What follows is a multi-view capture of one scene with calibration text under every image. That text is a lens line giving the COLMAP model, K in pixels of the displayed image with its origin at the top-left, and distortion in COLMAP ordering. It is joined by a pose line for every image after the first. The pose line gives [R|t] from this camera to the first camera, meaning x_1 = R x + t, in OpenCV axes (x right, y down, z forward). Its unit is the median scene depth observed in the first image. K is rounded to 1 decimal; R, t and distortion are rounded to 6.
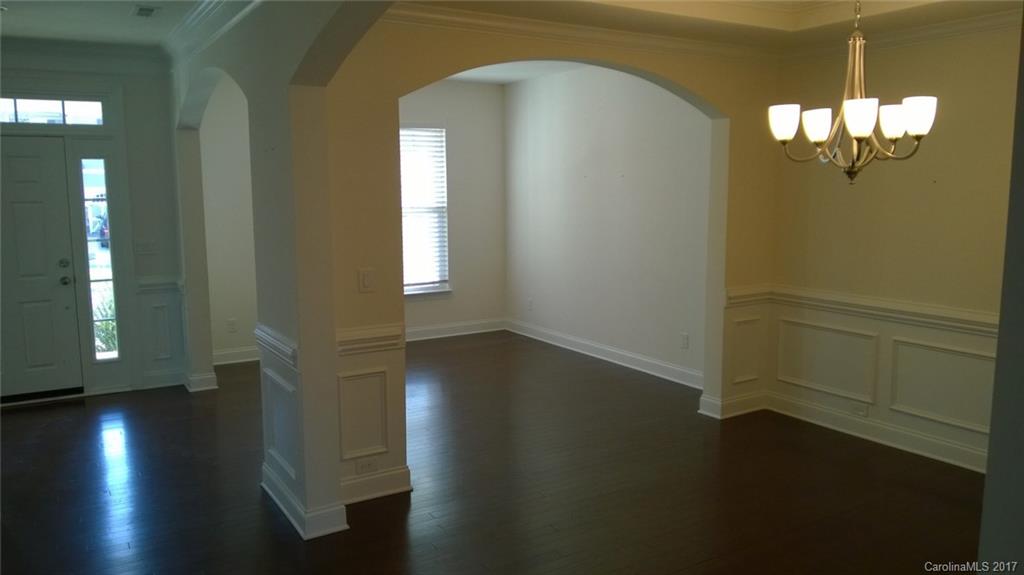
lens RADIAL K [[768.4, 0, 527.1], [0, 768.4, 287.2], [0, 0, 1]] dist [0.042673, -0.124046]
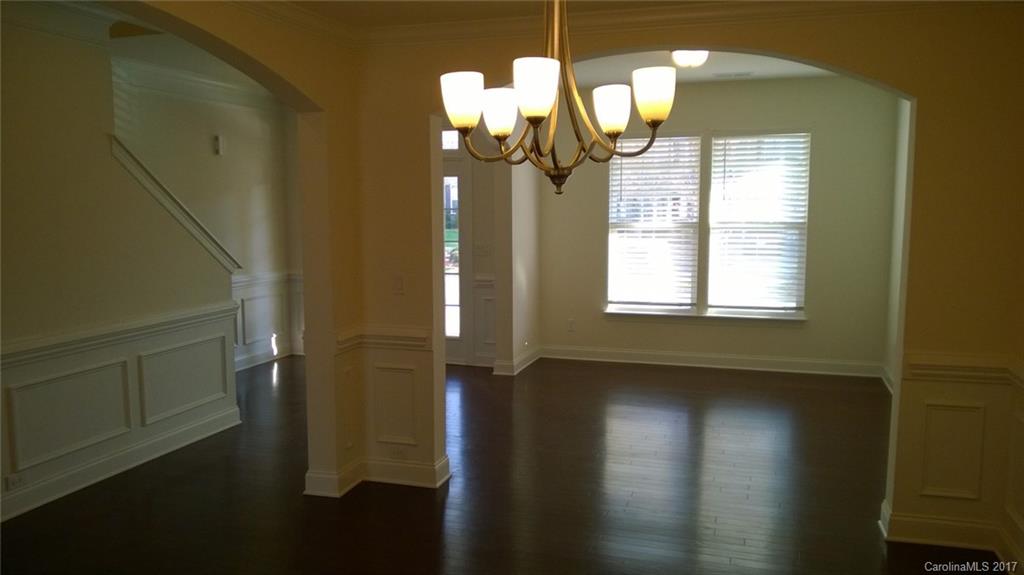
lens RADIAL K [[768.4, 0, 527.1], [0, 768.4, 287.2], [0, 0, 1]] dist [0.042673, -0.124046]
pose [[0.654134, 0.086096, -0.751463, 0.355383], [-0.100076, 0.994618, 0.026841, -0.024749], [0.749729, 0.057646, 0.659229, 0.201006]]
